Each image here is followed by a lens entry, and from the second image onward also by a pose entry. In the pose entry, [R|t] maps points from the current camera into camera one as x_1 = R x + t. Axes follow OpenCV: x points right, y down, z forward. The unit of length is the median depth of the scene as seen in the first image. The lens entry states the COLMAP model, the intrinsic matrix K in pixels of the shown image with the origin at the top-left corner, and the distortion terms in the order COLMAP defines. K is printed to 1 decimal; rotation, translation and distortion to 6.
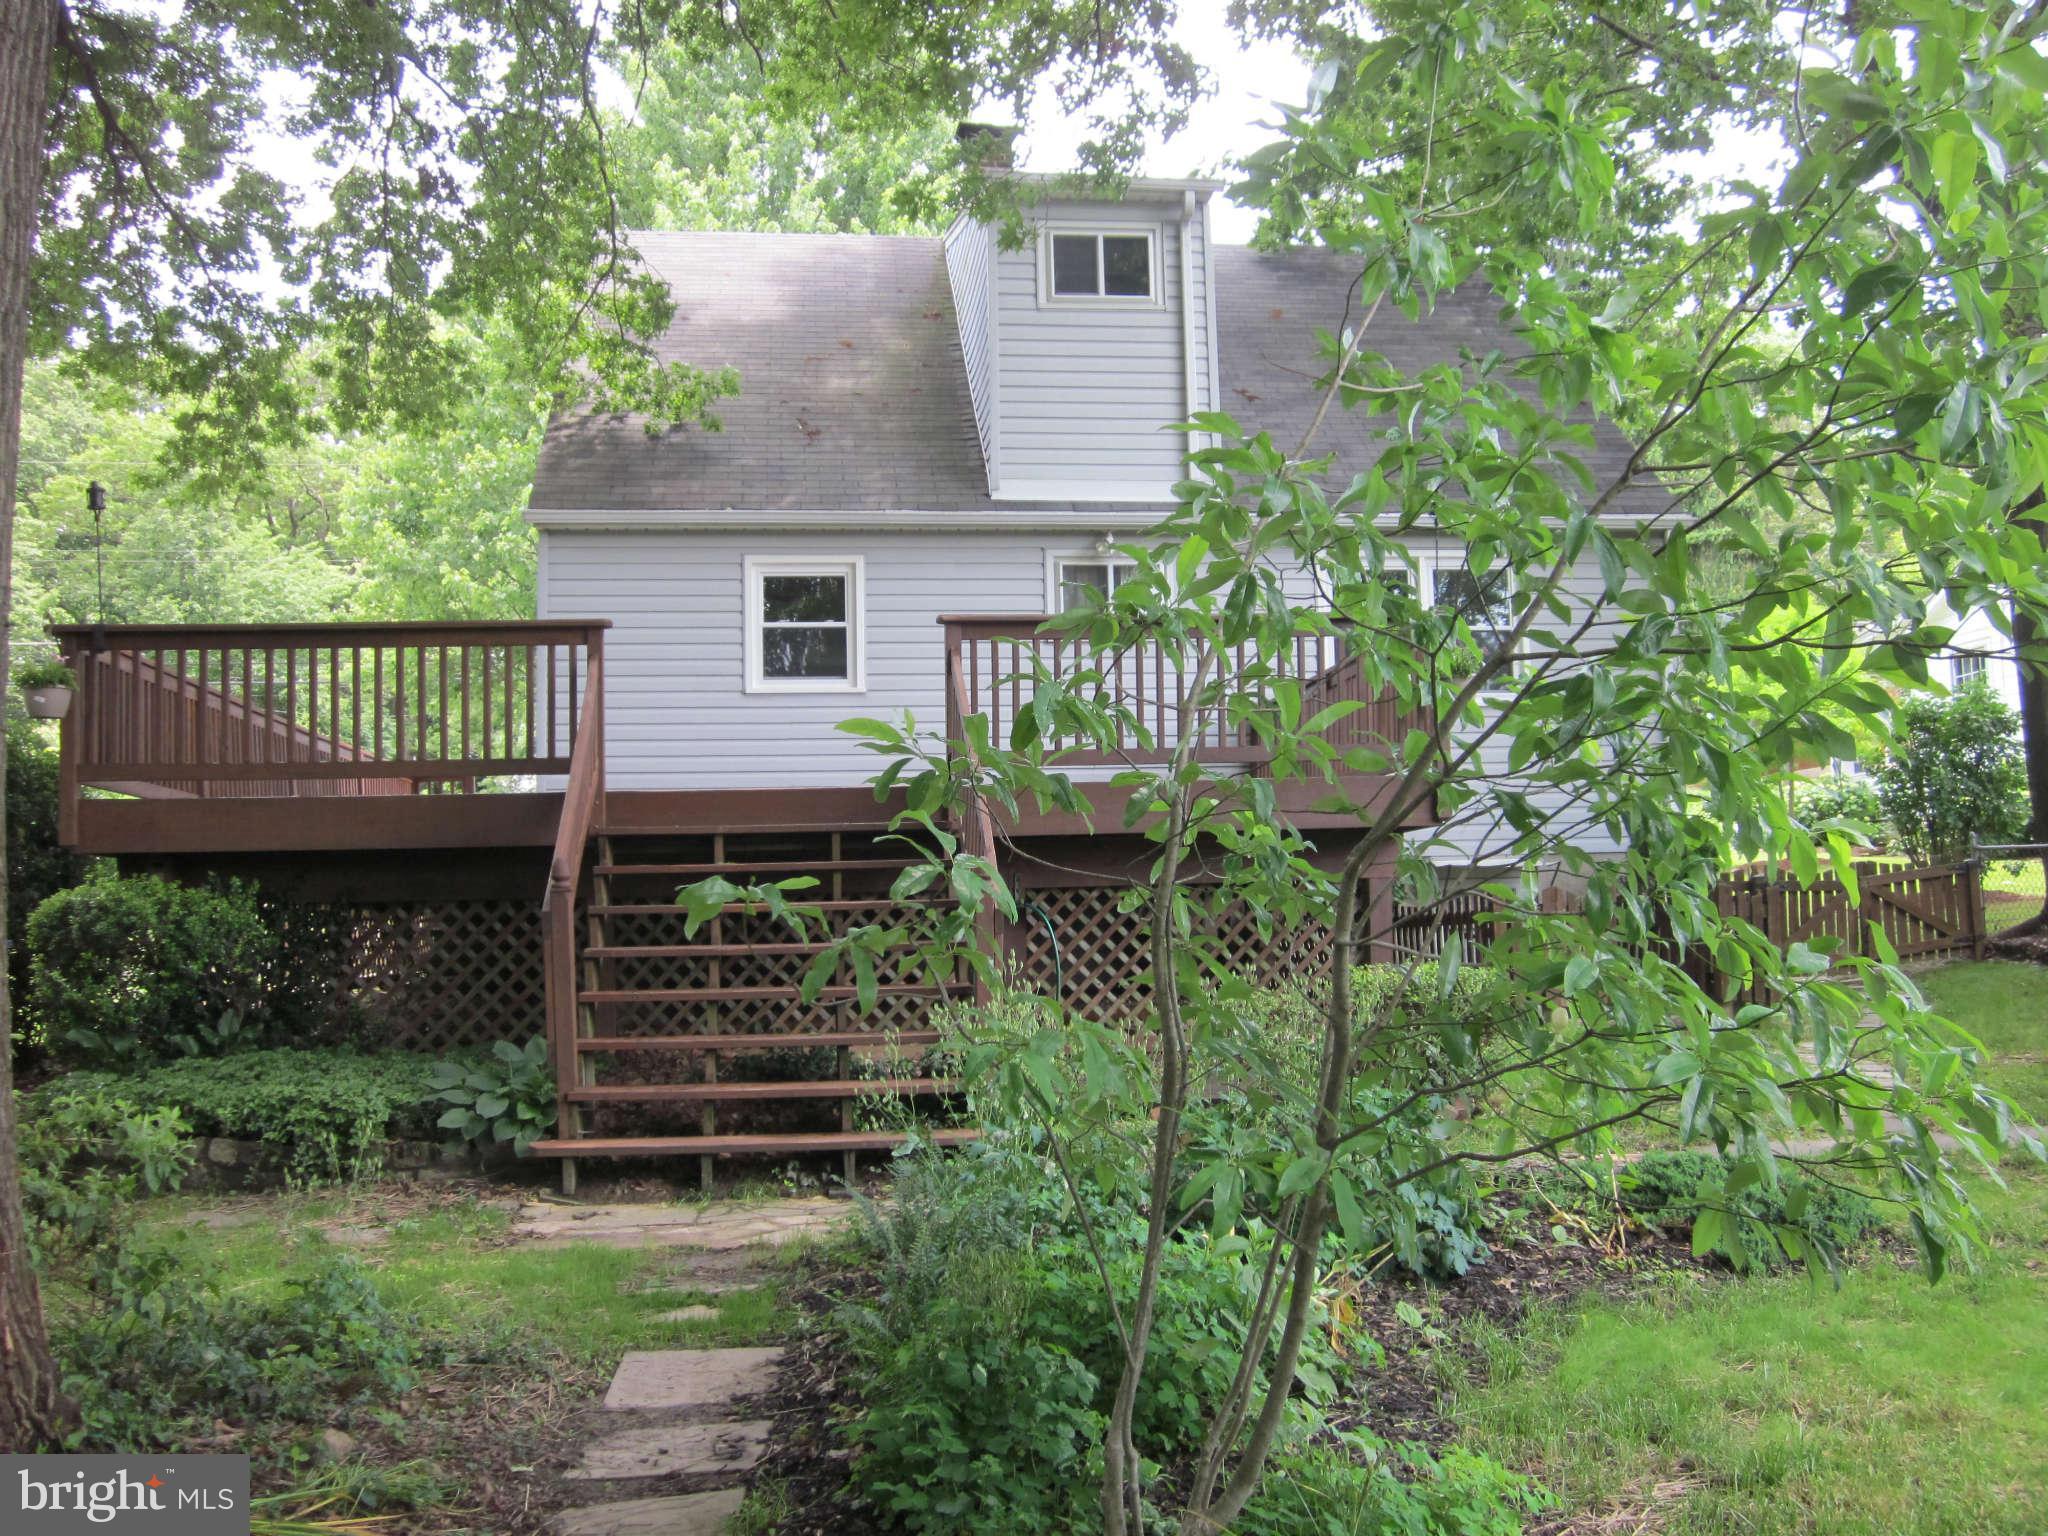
lens RADIAL K [[1973.6, 0, 1024.0], [0, 1973.6, 768.0], [0, 0, 1]] dist [-0.072965, 0.036279]
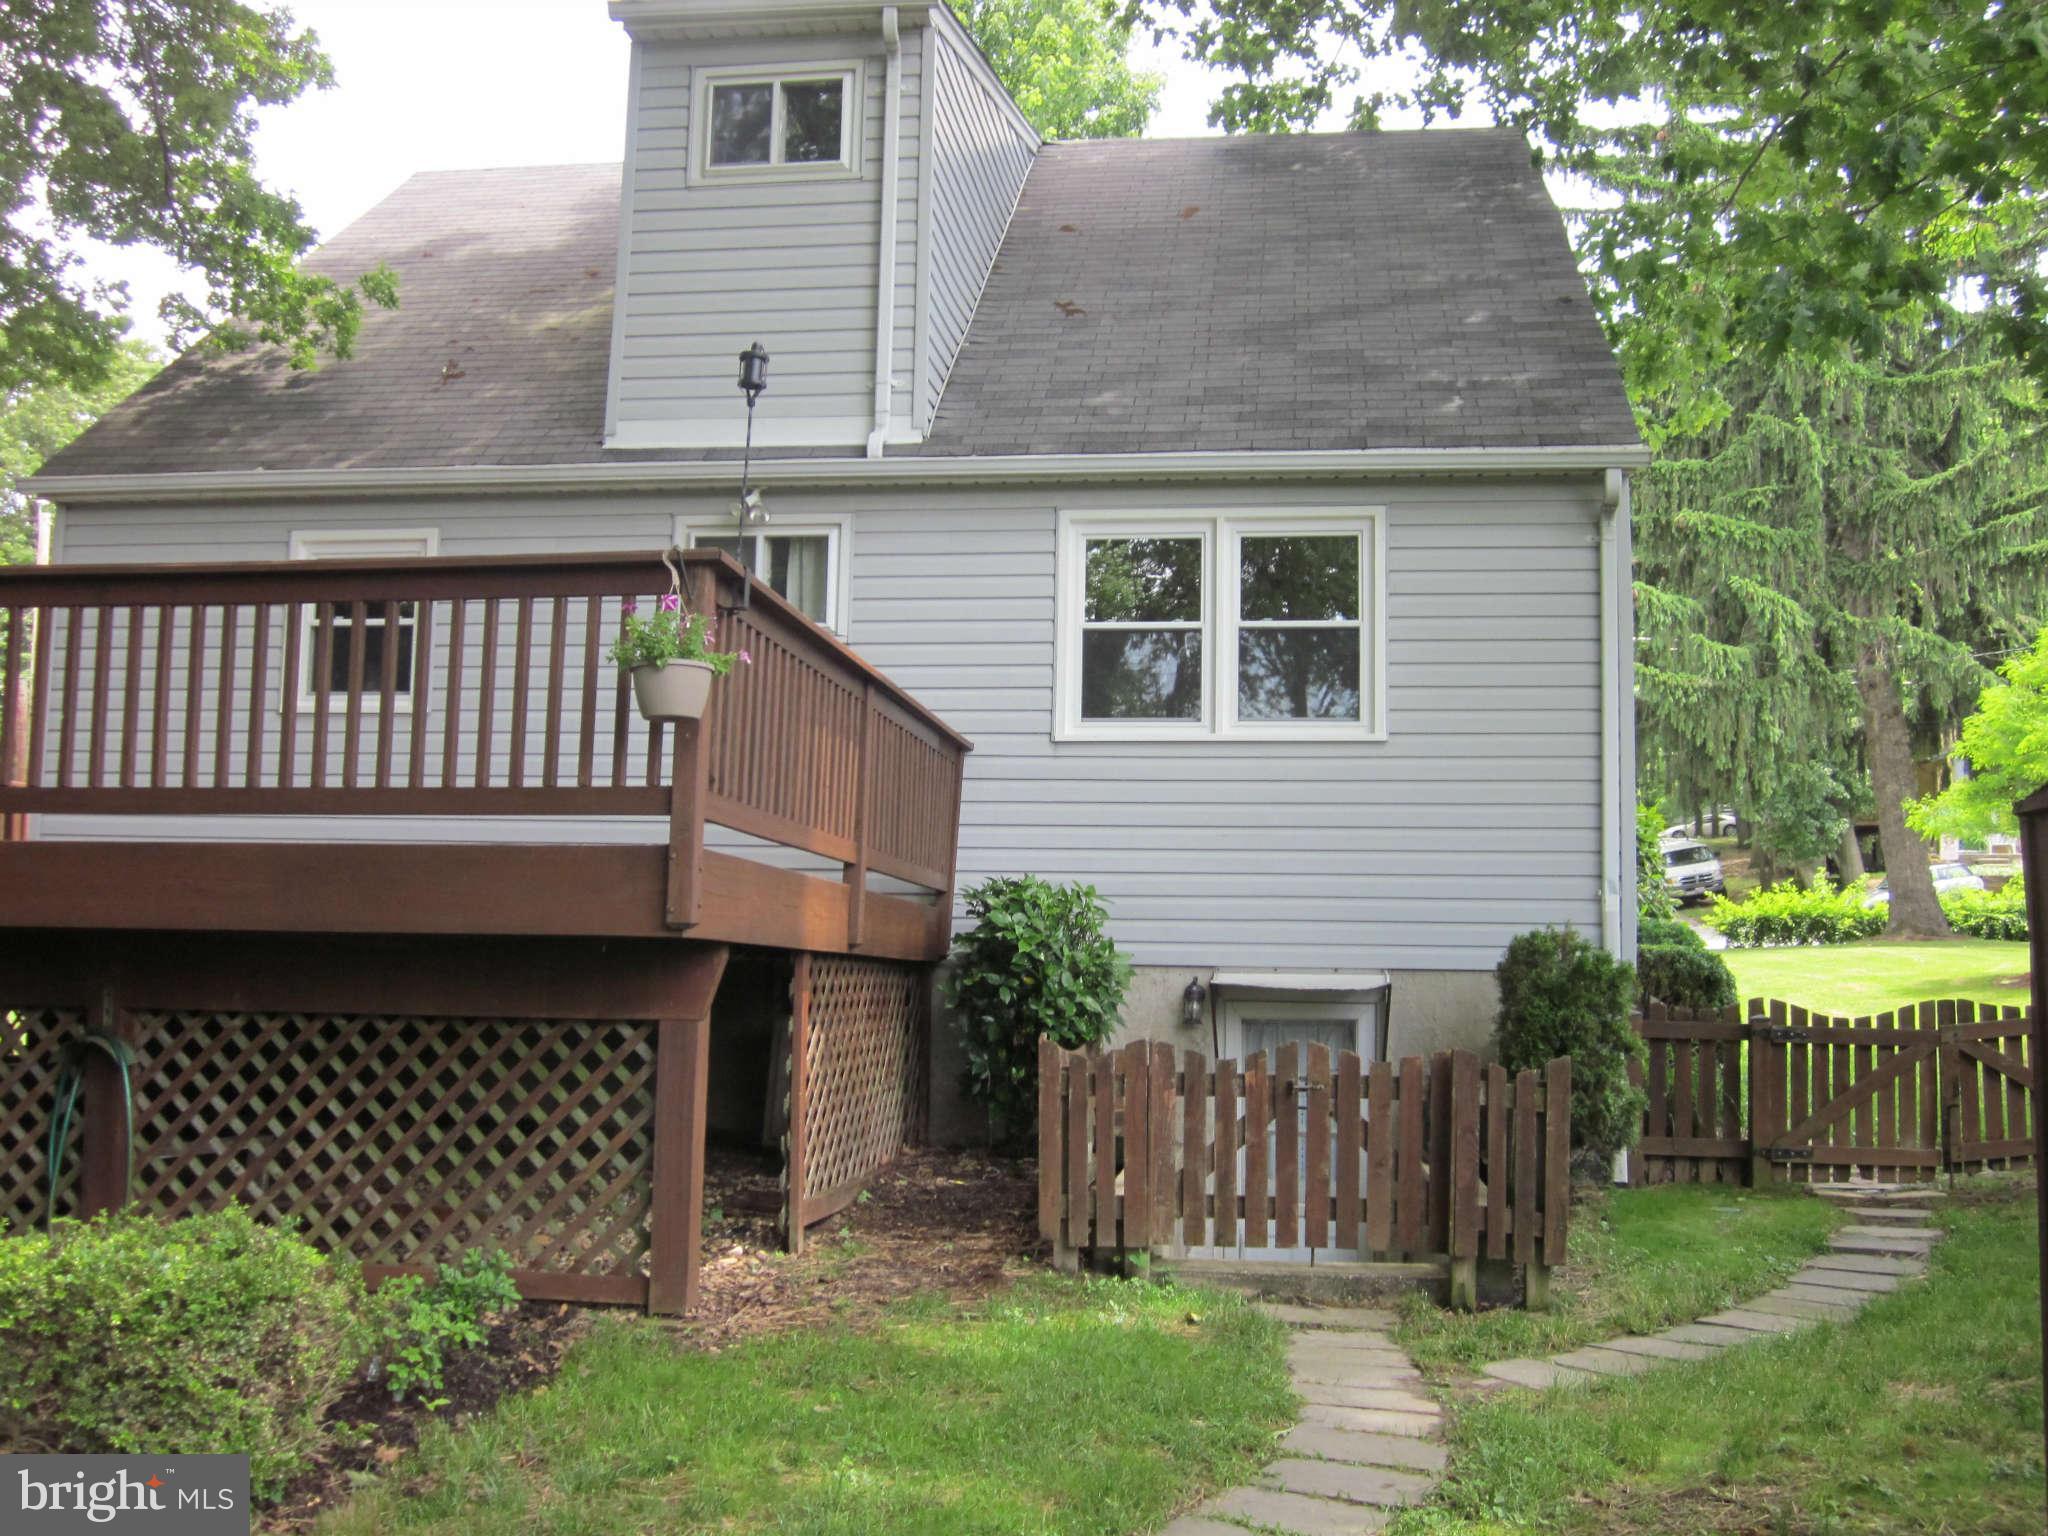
lens RADIAL K [[1973.6, 0, 1024.0], [0, 1973.6, 768.0], [0, 0, 1]] dist [-0.072965, 0.036279]
pose [[0.968187, 0.015163, -0.249766, 0.309767], [-0.021934, 0.999463, -0.024347, -0.004636], [0.249263, 0.029051, 0.968000, 0.337539]]
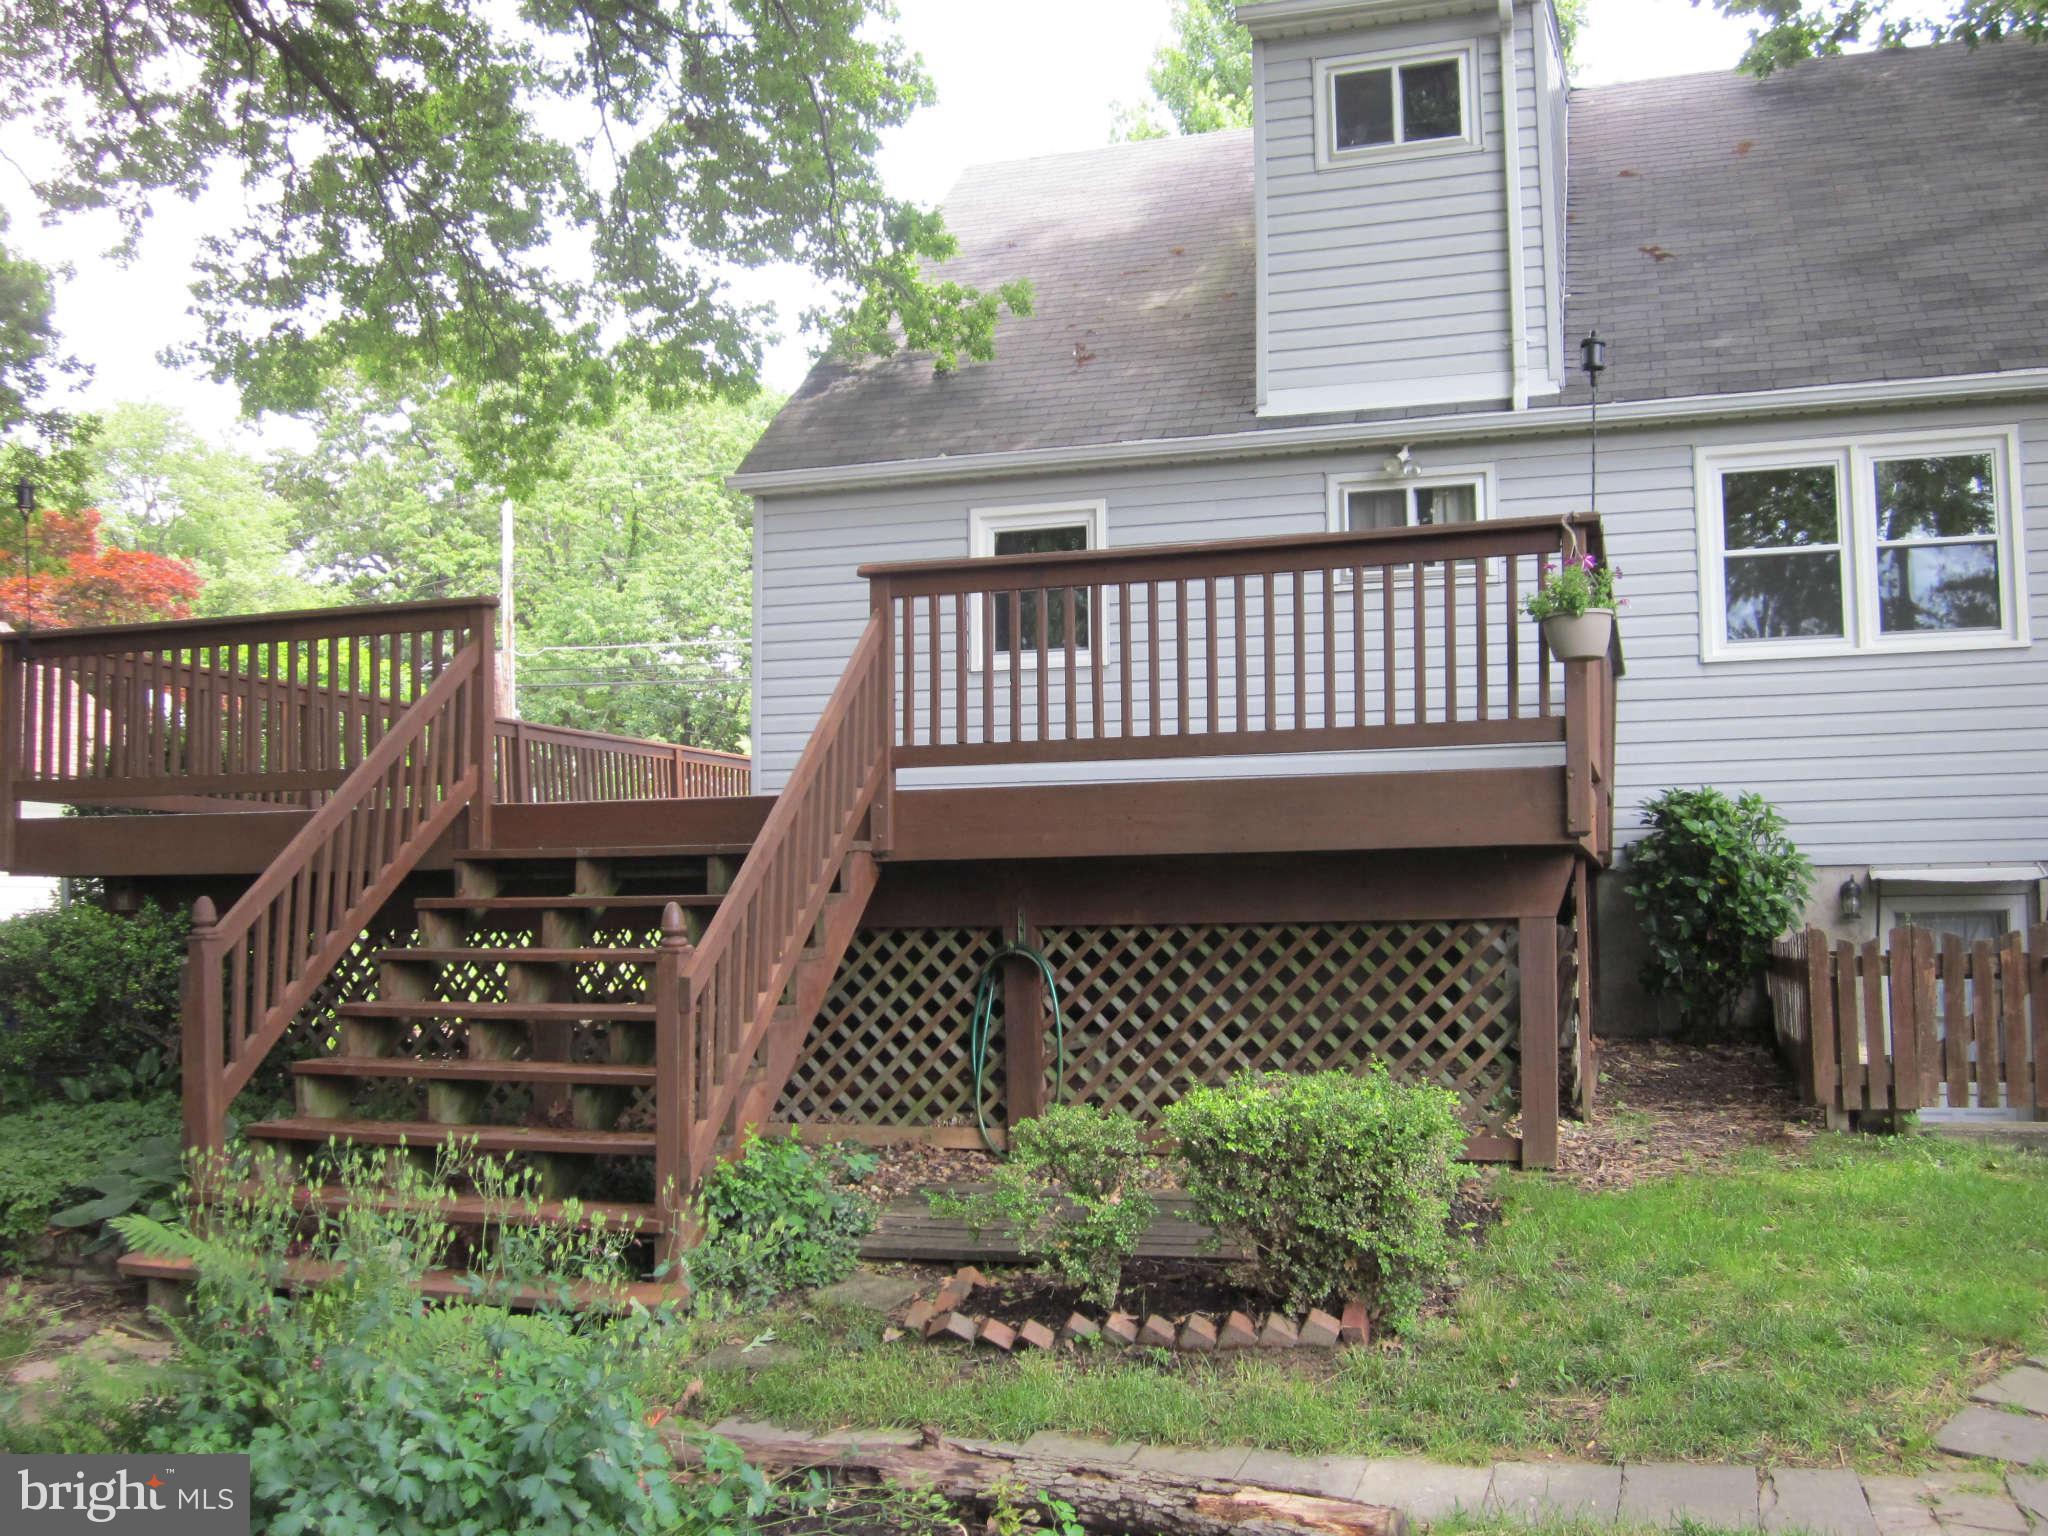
lens RADIAL K [[1973.6, 0, 1024.0], [0, 1973.6, 768.0], [0, 0, 1]] dist [-0.072965, 0.036279]
pose [[0.911129, -0.016947, -0.411774, 0.219175], [0.023052, 0.999686, 0.009863, -0.004342], [0.411477, -0.018479, 0.911233, 0.229676]]
